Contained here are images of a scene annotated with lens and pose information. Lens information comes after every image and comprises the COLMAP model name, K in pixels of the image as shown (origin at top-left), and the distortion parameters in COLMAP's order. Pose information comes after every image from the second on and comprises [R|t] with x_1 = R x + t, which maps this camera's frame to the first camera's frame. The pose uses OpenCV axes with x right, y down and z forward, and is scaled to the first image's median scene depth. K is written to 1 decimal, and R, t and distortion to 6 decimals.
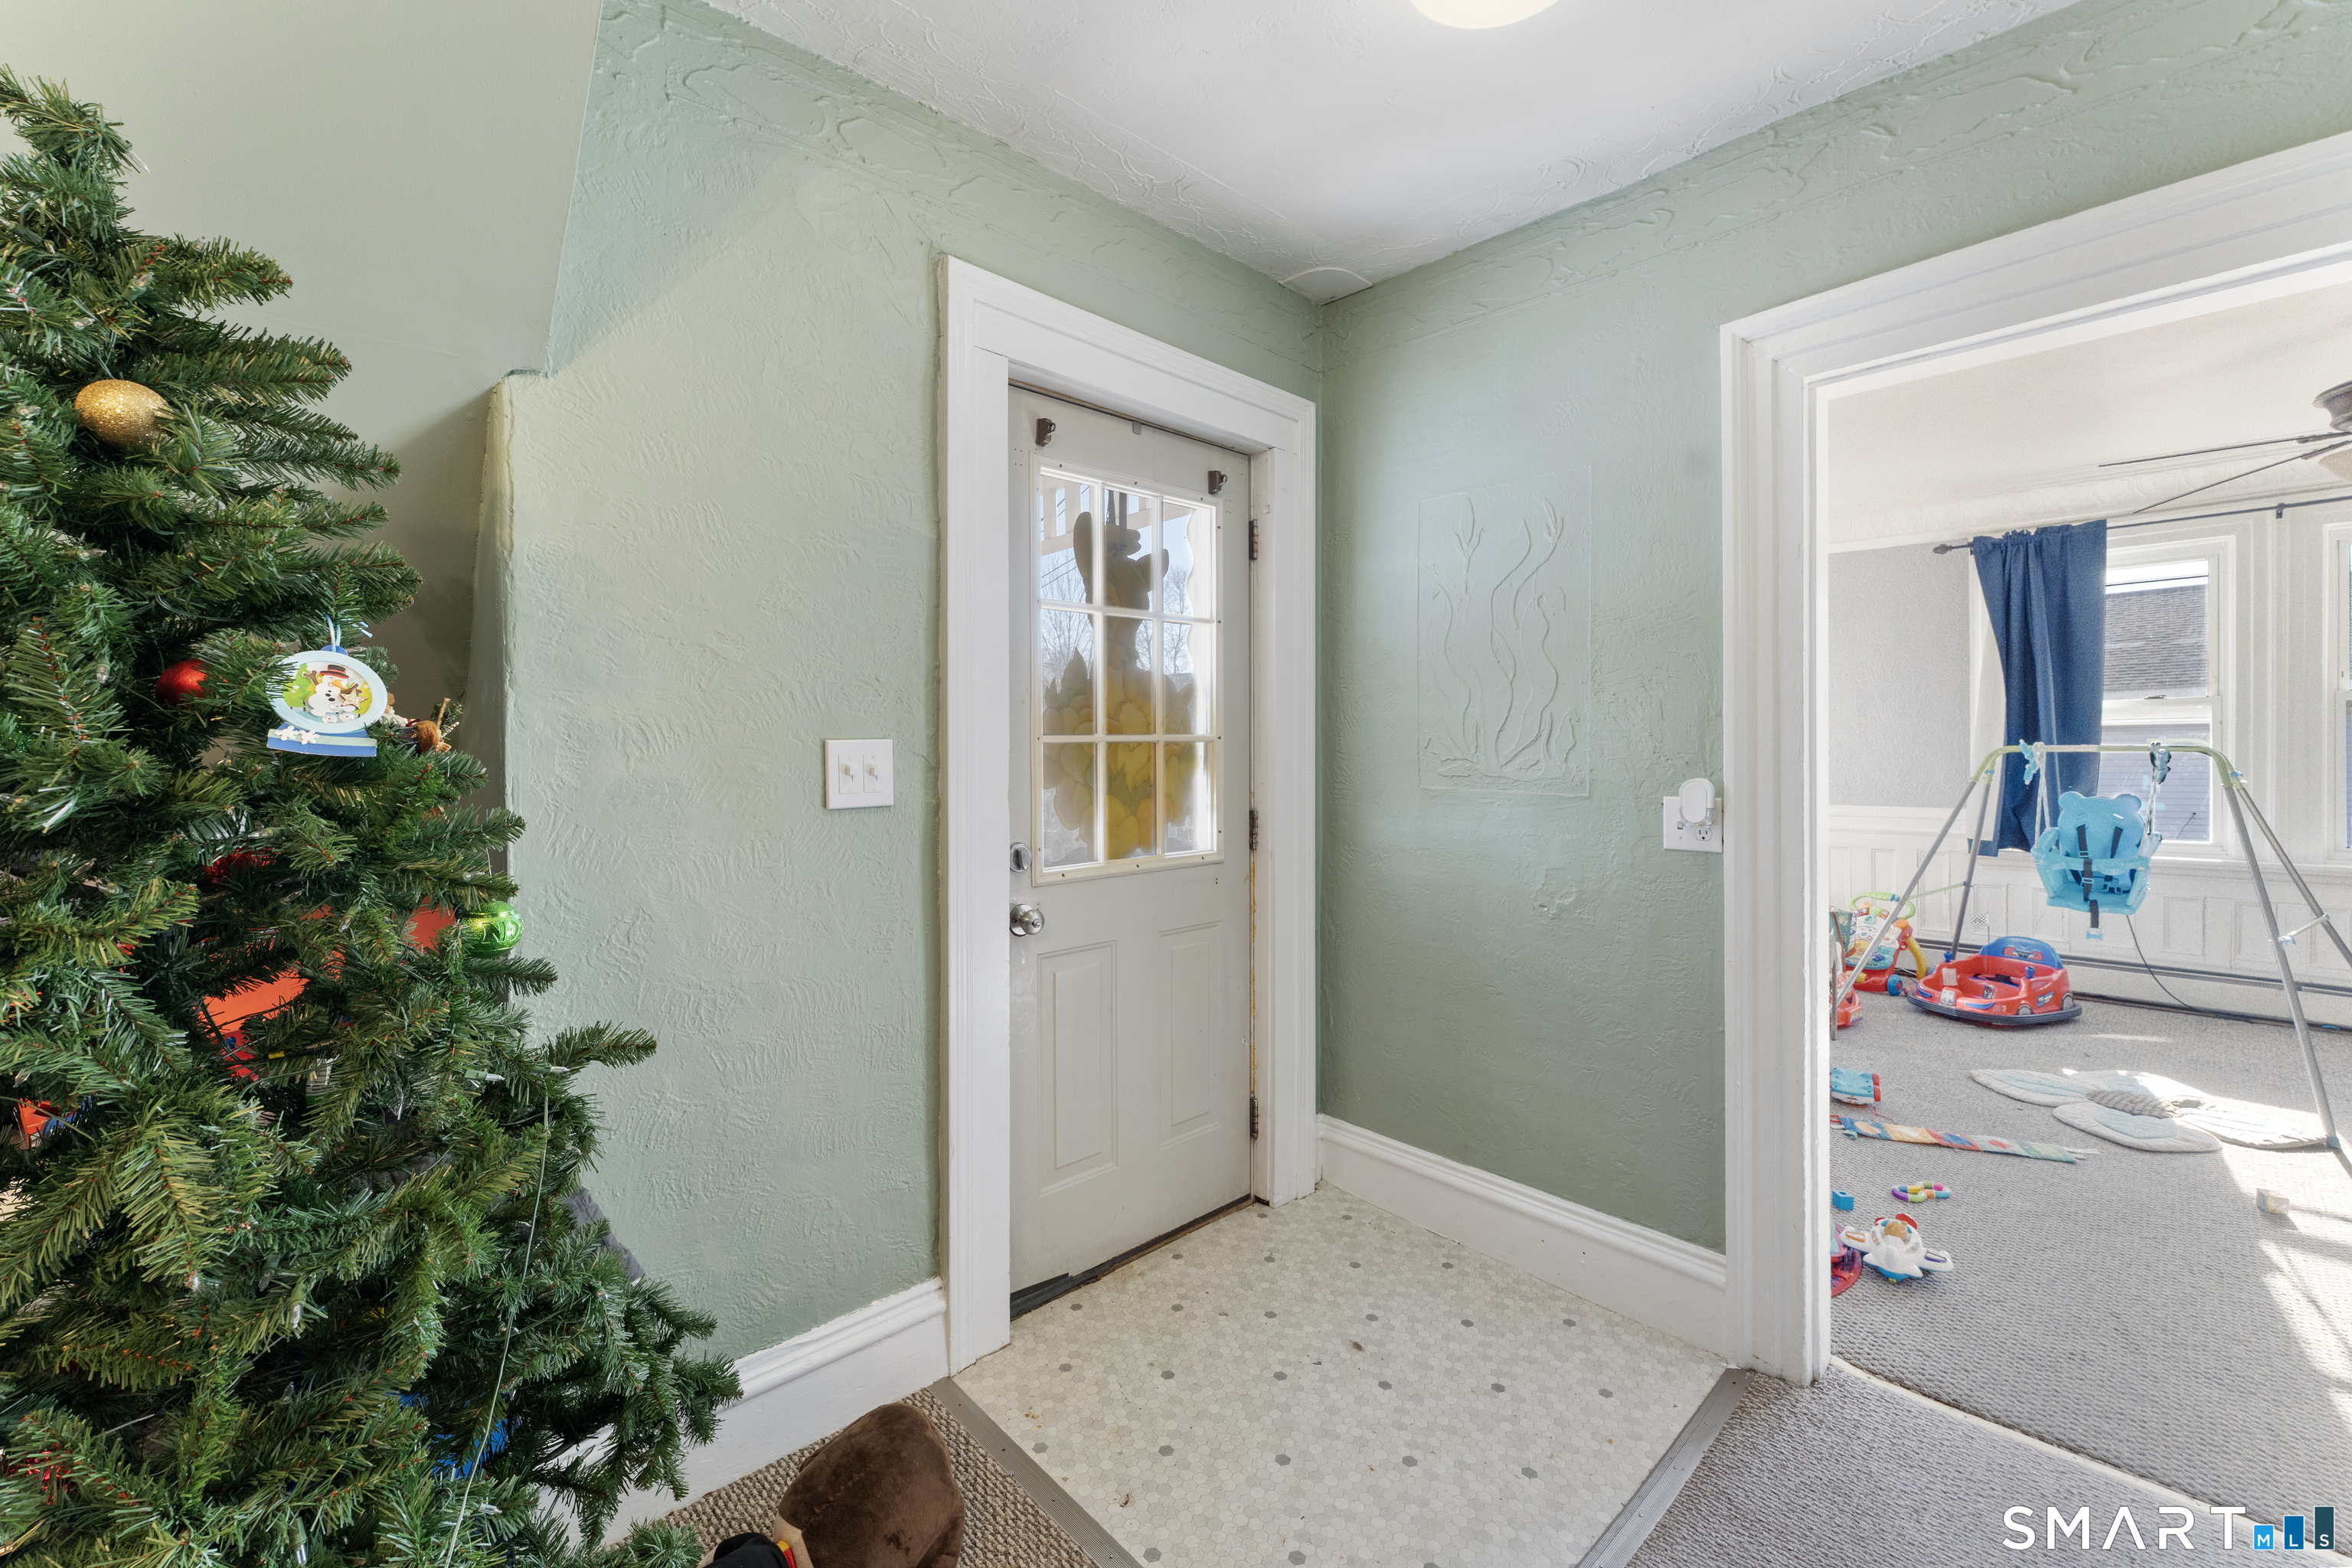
lens RADIAL K [[958.7, 0, 1229.4], [0, 958.7, 750.3], [0, 0, 1]] dist [-0.001200, -0.000245]
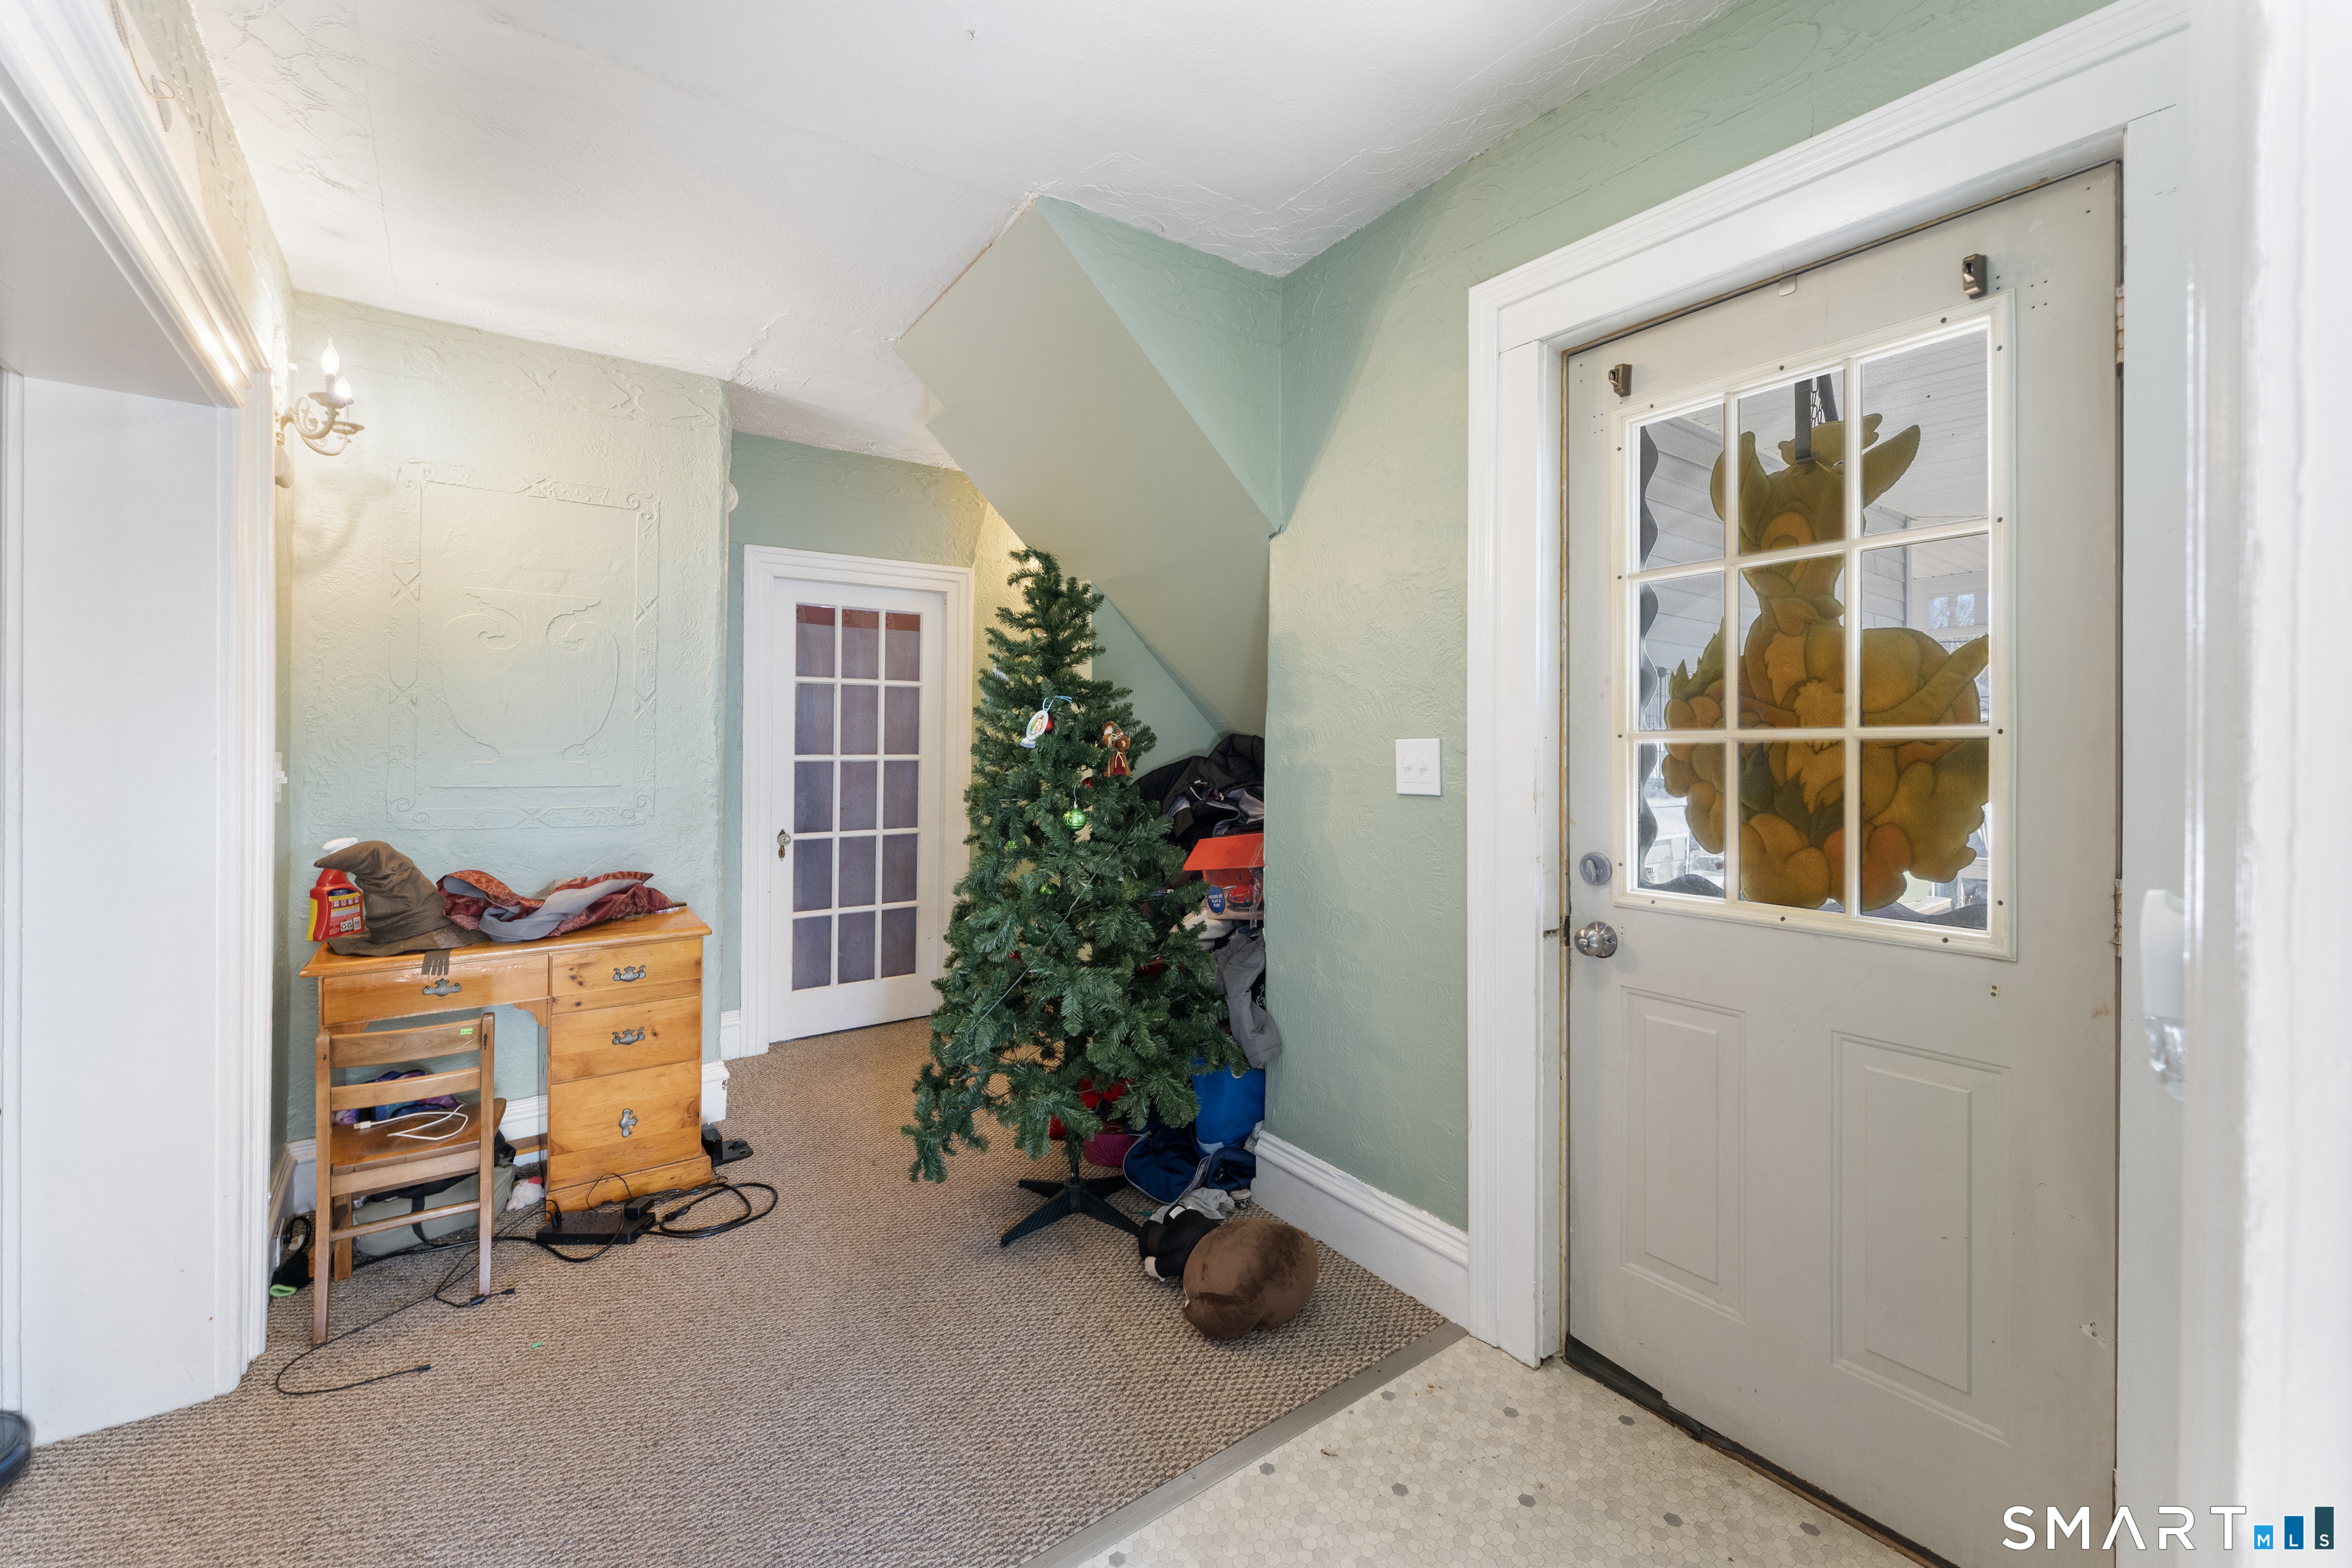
lens RADIAL K [[958.9, 0, 1164.5], [0, 958.9, 742.8], [0, 0, 1]] dist [-0.000417, -0.000084]
pose [[-0.159439, 0.001104, -0.987207, 0.695535], [-0.006372, 0.999977, 0.002147, -0.005256], [0.987187, 0.006633, -0.159428, 0.704589]]
